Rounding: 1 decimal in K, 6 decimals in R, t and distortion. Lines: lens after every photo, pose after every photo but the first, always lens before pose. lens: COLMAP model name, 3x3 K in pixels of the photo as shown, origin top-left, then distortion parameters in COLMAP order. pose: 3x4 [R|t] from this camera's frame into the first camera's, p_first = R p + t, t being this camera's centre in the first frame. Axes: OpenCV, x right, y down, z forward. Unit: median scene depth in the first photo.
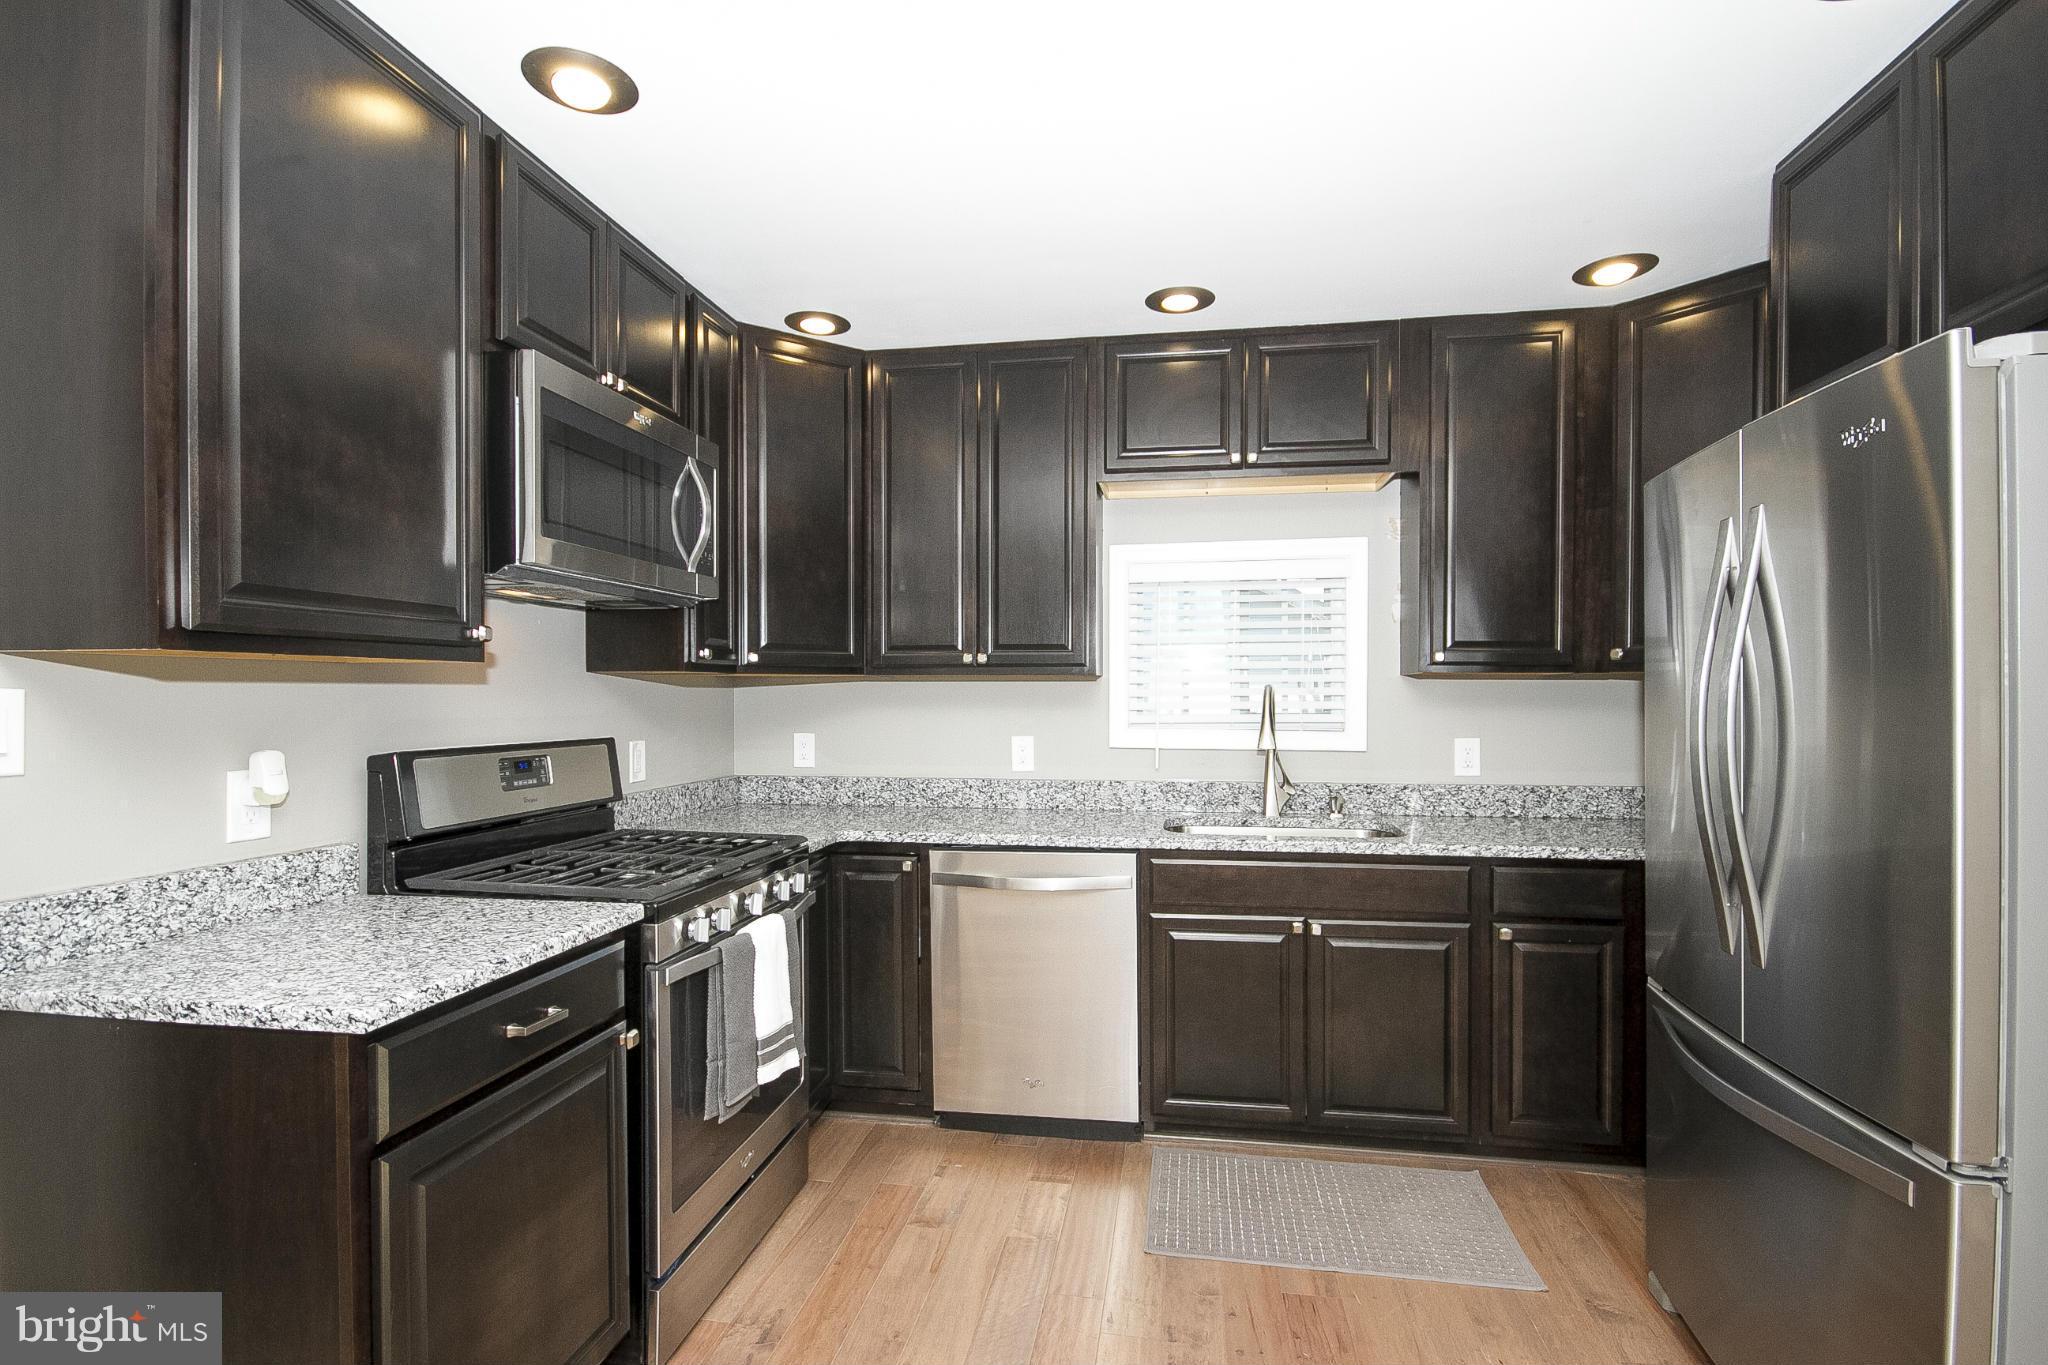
lens RADIAL K [[1002.7, 0, 1024.0], [0, 1002.7, 682.5], [0, 0, 1]] dist [-0.002757, -0.000267]
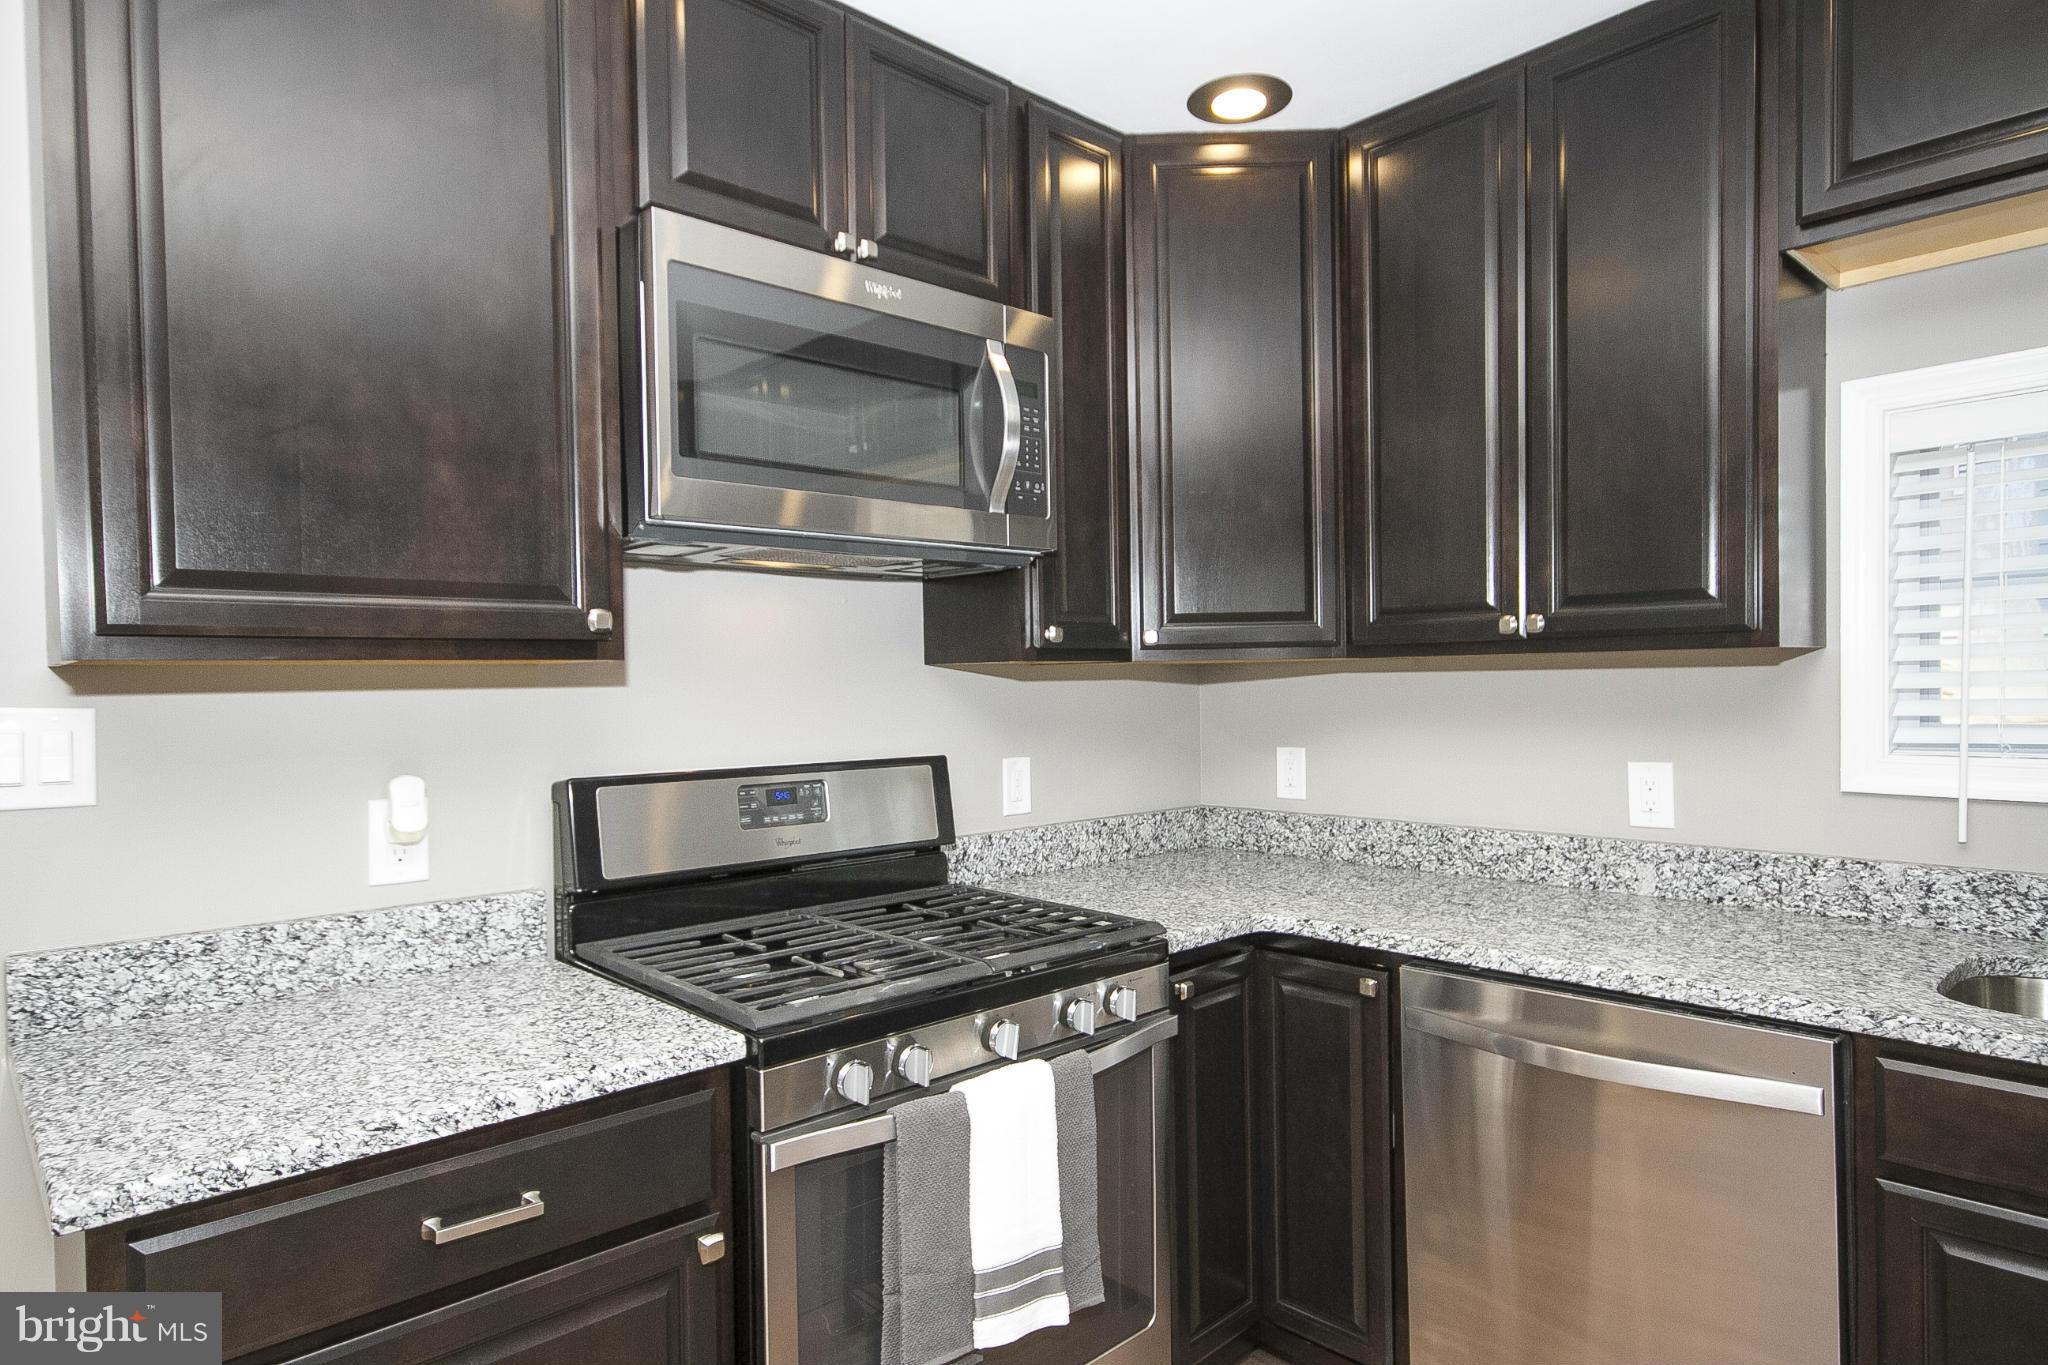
lens RADIAL K [[1180.7, 0, 1024.0], [0, 1180.7, 682.5], [0, 0, 1]] dist [-0.002583, 0.015656]
pose [[0.792216, -0.011611, -0.610130, 0.159101], [0.021630, 0.999725, 0.009060, -0.003856], [0.609857, -0.020375, 0.792249, 0.375729]]
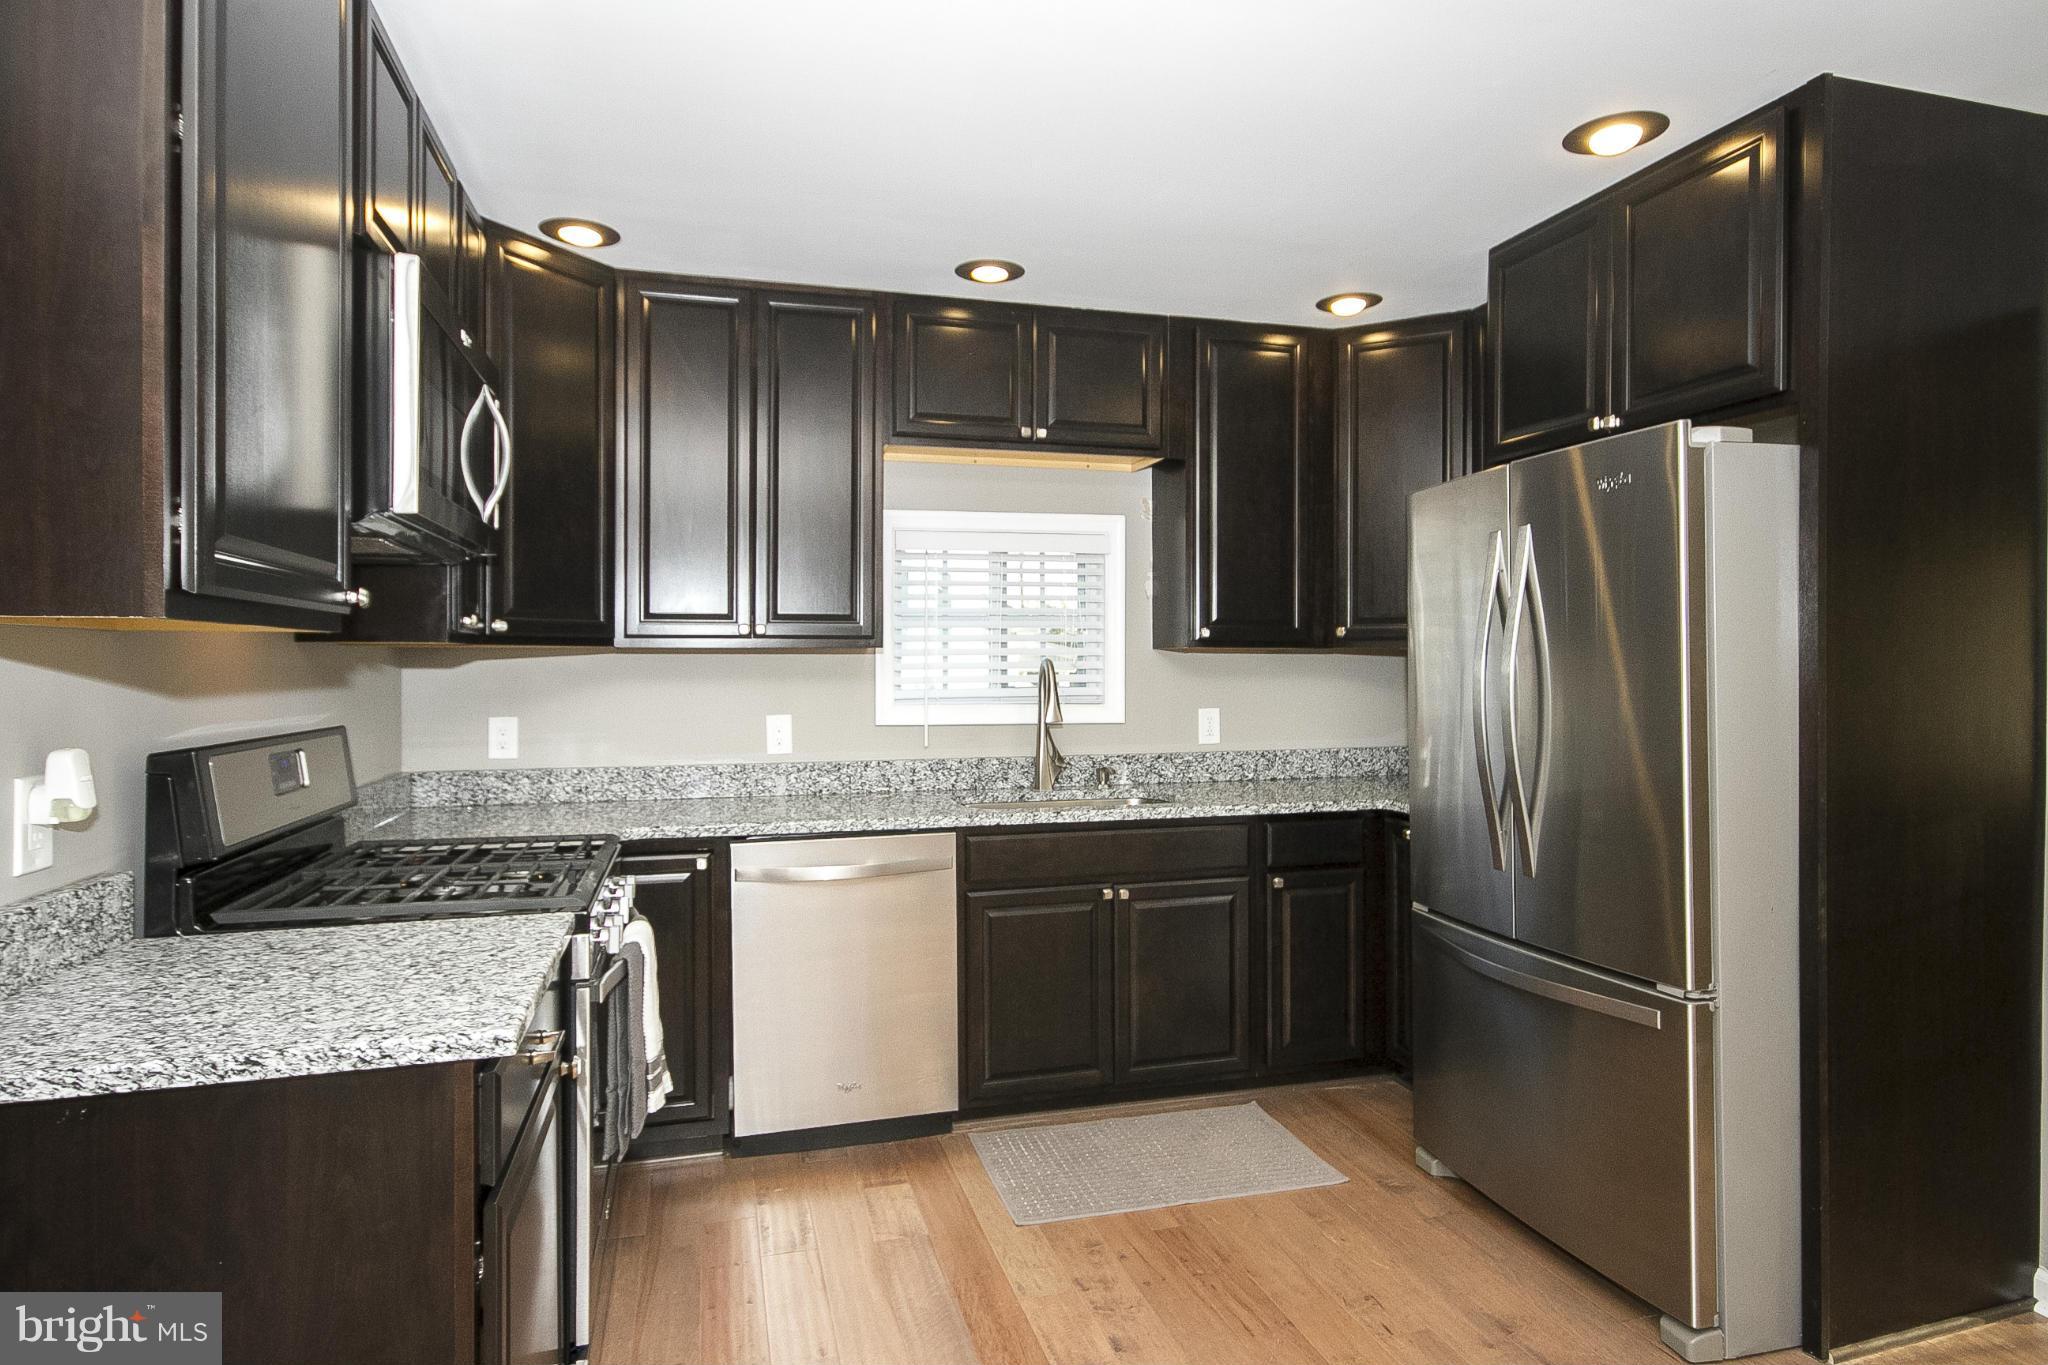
lens RADIAL K [[1186.2, 0, 1030.2], [0, 1186.2, 632.5], [0, 0, 1]] dist [-0.001008, 0.015527]
pose [[0.900931, 0.010999, 0.433824, -0.342539], [-0.003906, 0.999844, -0.017236, -0.003973], [-0.433945, 0.013834, 0.900833, -0.074983]]
